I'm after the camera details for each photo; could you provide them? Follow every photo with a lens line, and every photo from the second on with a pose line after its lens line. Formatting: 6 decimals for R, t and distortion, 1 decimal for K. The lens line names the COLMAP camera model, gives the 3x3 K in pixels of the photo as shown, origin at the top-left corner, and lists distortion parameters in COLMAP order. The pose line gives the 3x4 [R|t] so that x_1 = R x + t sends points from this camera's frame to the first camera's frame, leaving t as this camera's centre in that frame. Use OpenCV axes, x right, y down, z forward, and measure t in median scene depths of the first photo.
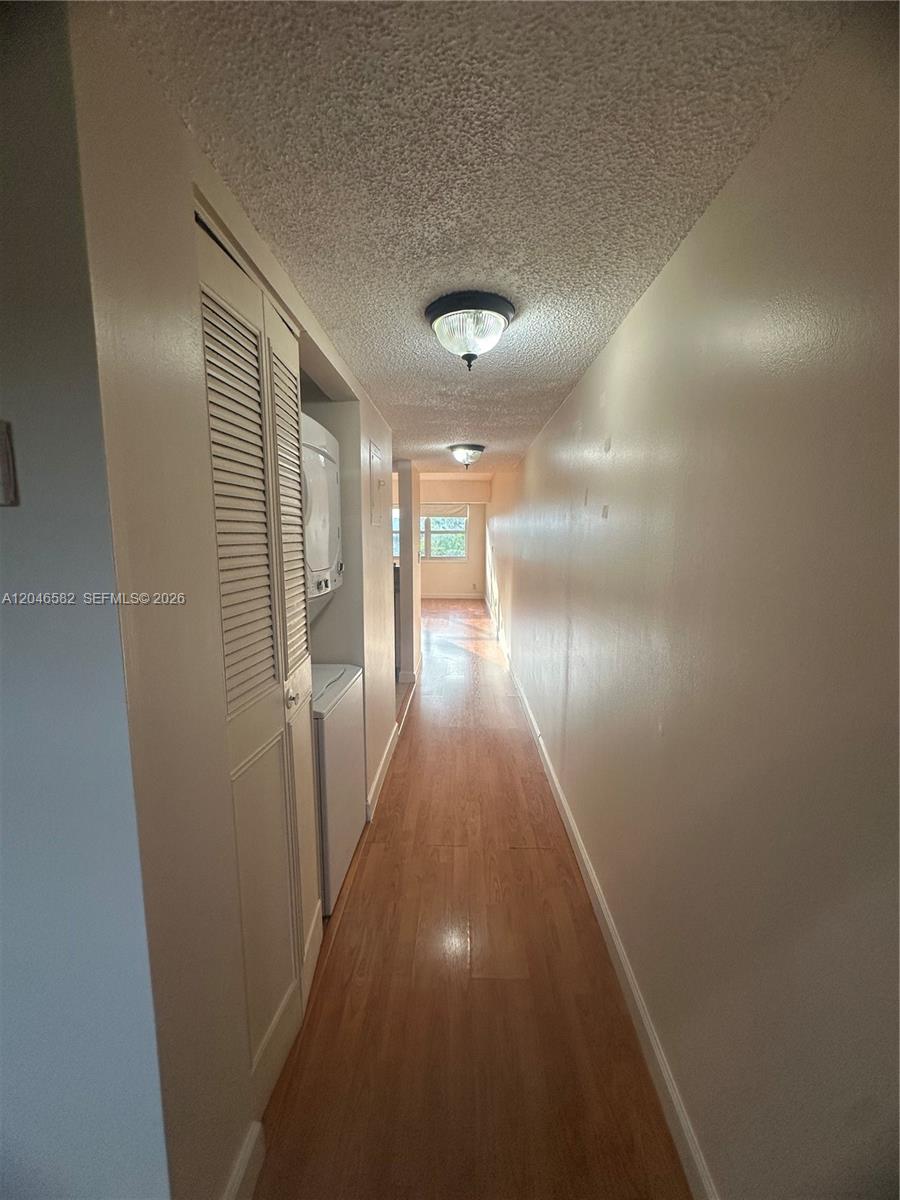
lens RADIAL K [[477.8, 0, 448.6], [0, 477.8, 597.6], [0, 0, 1]] dist [-0.004085, 0.000543]
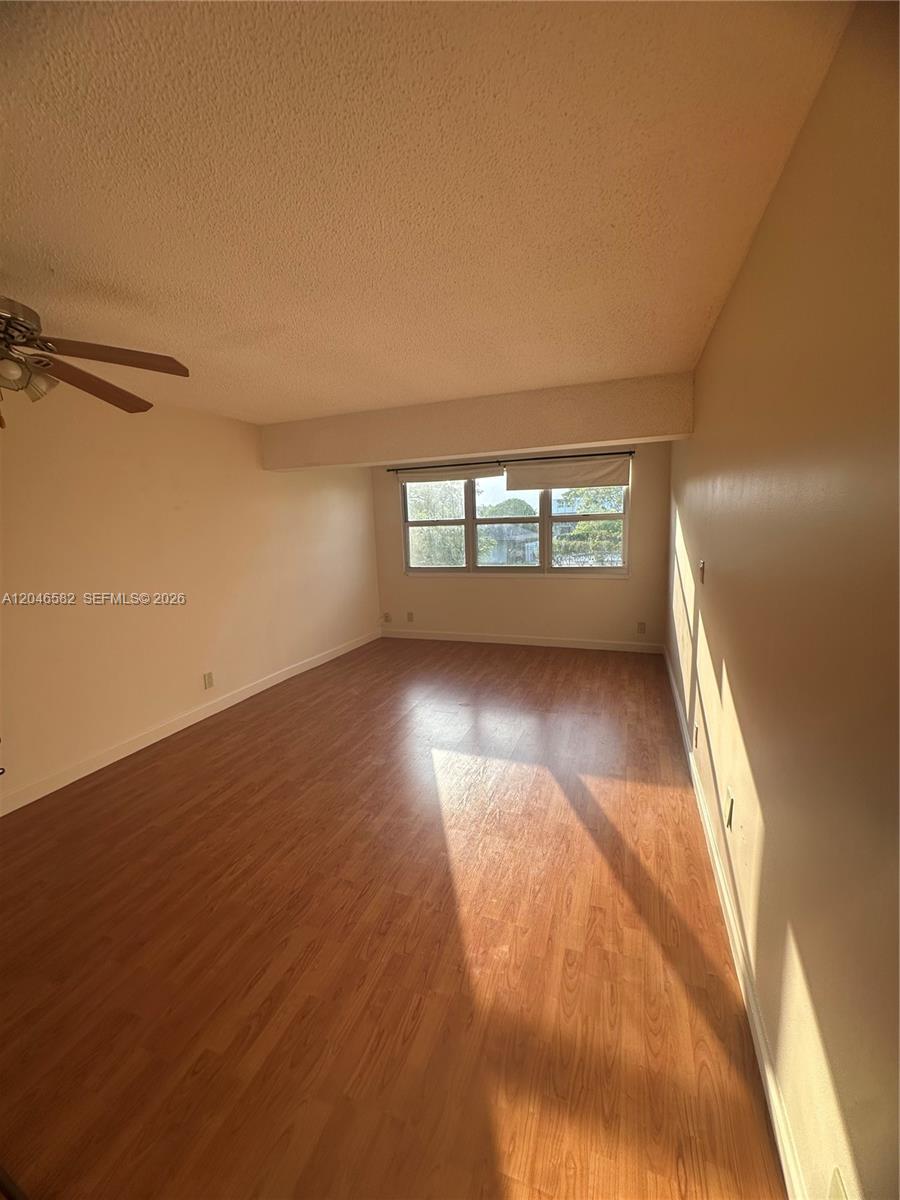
lens RADIAL K [[484.2, 0, 460.5], [0, 484.2, 595.3], [0, 0, 1]] dist [0.029914, 0.000115]
pose [[0.950905, 0.006956, -0.309404, 0.036831], [-0.000627, 0.999789, 0.020552, -0.078123], [0.309481, -0.019349, 0.950709, 0.564233]]
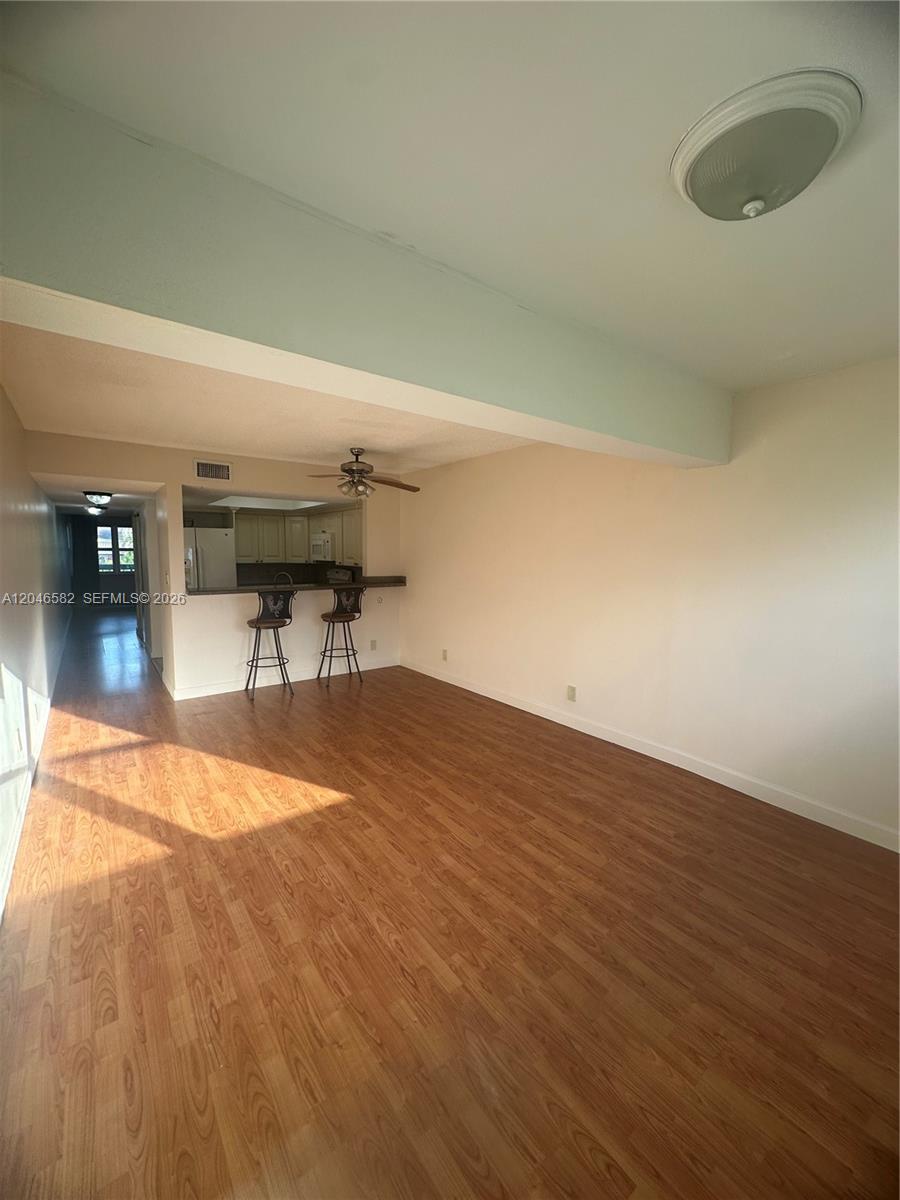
lens RADIAL K [[477.8, 0, 448.6], [0, 477.8, 597.6], [0, 0, 1]] dist [-0.004085, 0.000543]
pose [[-0.782295, 0.044210, -0.621337, 0.050512], [-0.102000, 0.974923, 0.197793, -0.153376], [0.614500, 0.218109, -0.758168, 1.128444]]
